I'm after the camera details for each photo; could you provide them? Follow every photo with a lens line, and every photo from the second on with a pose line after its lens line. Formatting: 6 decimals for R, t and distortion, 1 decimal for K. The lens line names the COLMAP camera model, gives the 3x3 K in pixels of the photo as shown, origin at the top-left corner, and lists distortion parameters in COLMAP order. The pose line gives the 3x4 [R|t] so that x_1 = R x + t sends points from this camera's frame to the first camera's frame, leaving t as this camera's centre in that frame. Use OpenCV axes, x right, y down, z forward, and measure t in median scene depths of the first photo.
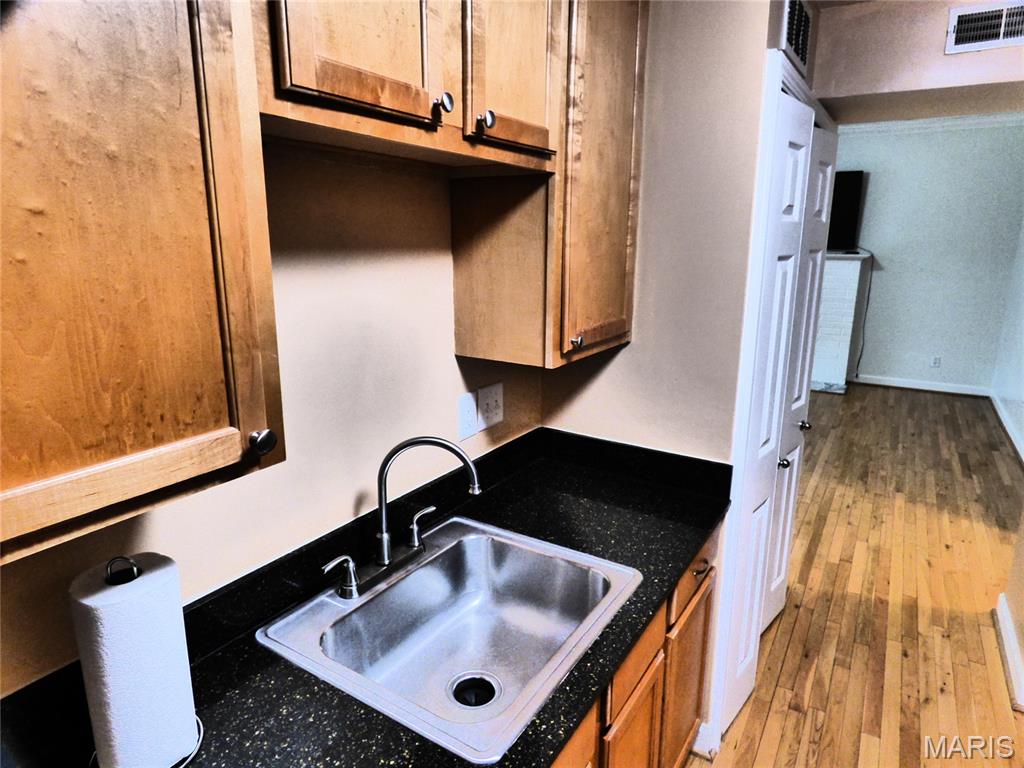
lens RADIAL K [[616.4, 0, 512.0], [0, 616.4, 384.0], [0, 0, 1]] dist [-0.005167, -0.000938]
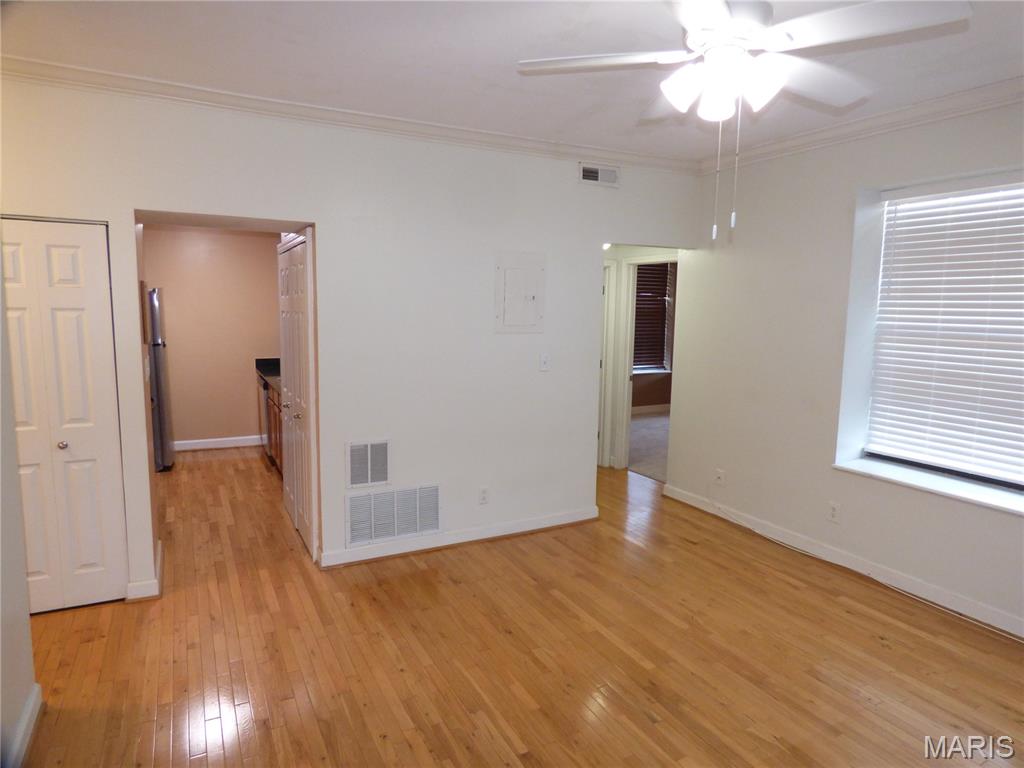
lens RADIAL K [[616.4, 0, 512.0], [0, 616.4, 384.0], [0, 0, 1]] dist [-0.005167, -0.000938]
pose [[-0.492274, 0.099219, -0.864767, 1.490816], [-0.223607, 0.945727, 0.235797, -0.498260], [0.841229, 0.309445, -0.443371, 2.045470]]
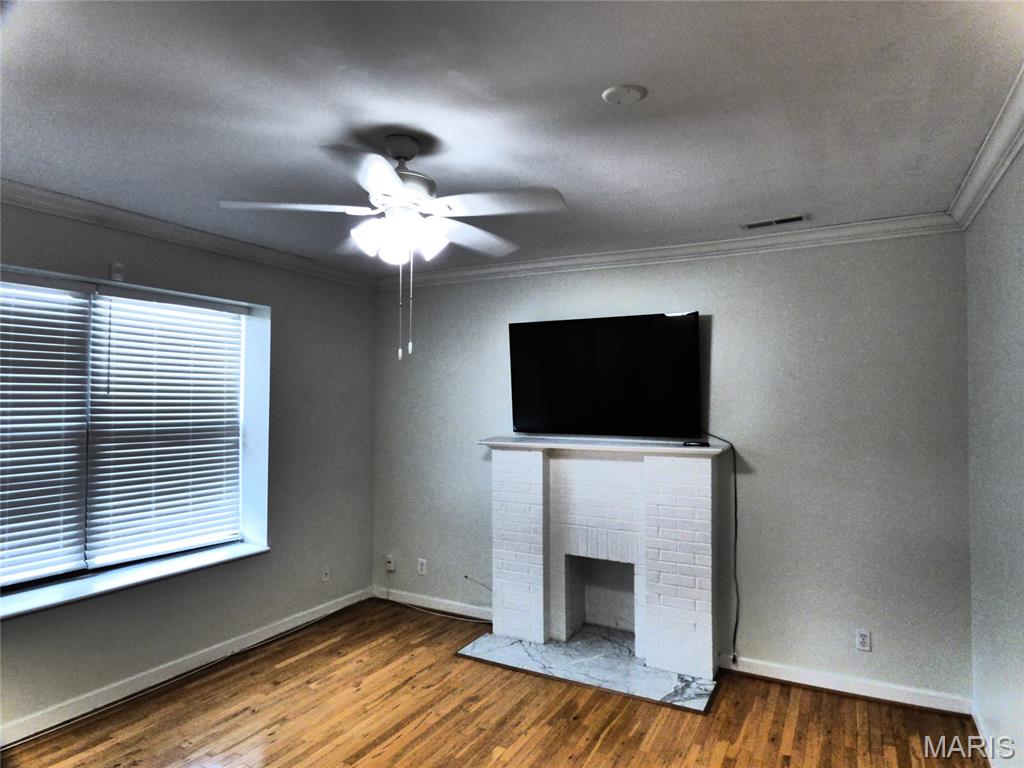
lens RADIAL K [[618.1, 0, 513.7], [0, 618.1, 389.4], [0, 0, 1]] dist [-0.004771, -0.003339]
pose [[0.997848, 0.001618, 0.065548, 0.817794], [0.015093, 0.967183, -0.253633, -0.281204], [-0.063808, 0.254077, 0.965077, 1.034434]]
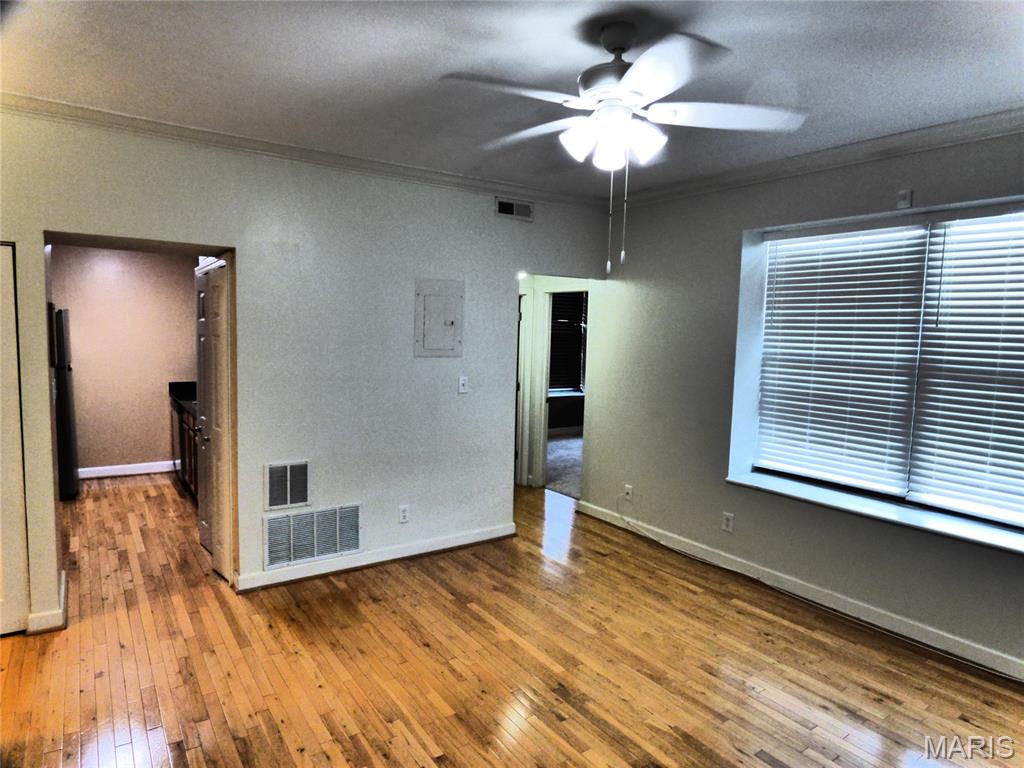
lens RADIAL K [[618.1, 0, 513.7], [0, 618.1, 389.4], [0, 0, 1]] dist [-0.004771, -0.003339]
pose [[-0.385740, 0.073851, -0.919647, 1.544068], [-0.245972, 0.952481, 0.179659, -0.515899], [0.889215, 0.295509, -0.349245, 2.095205]]
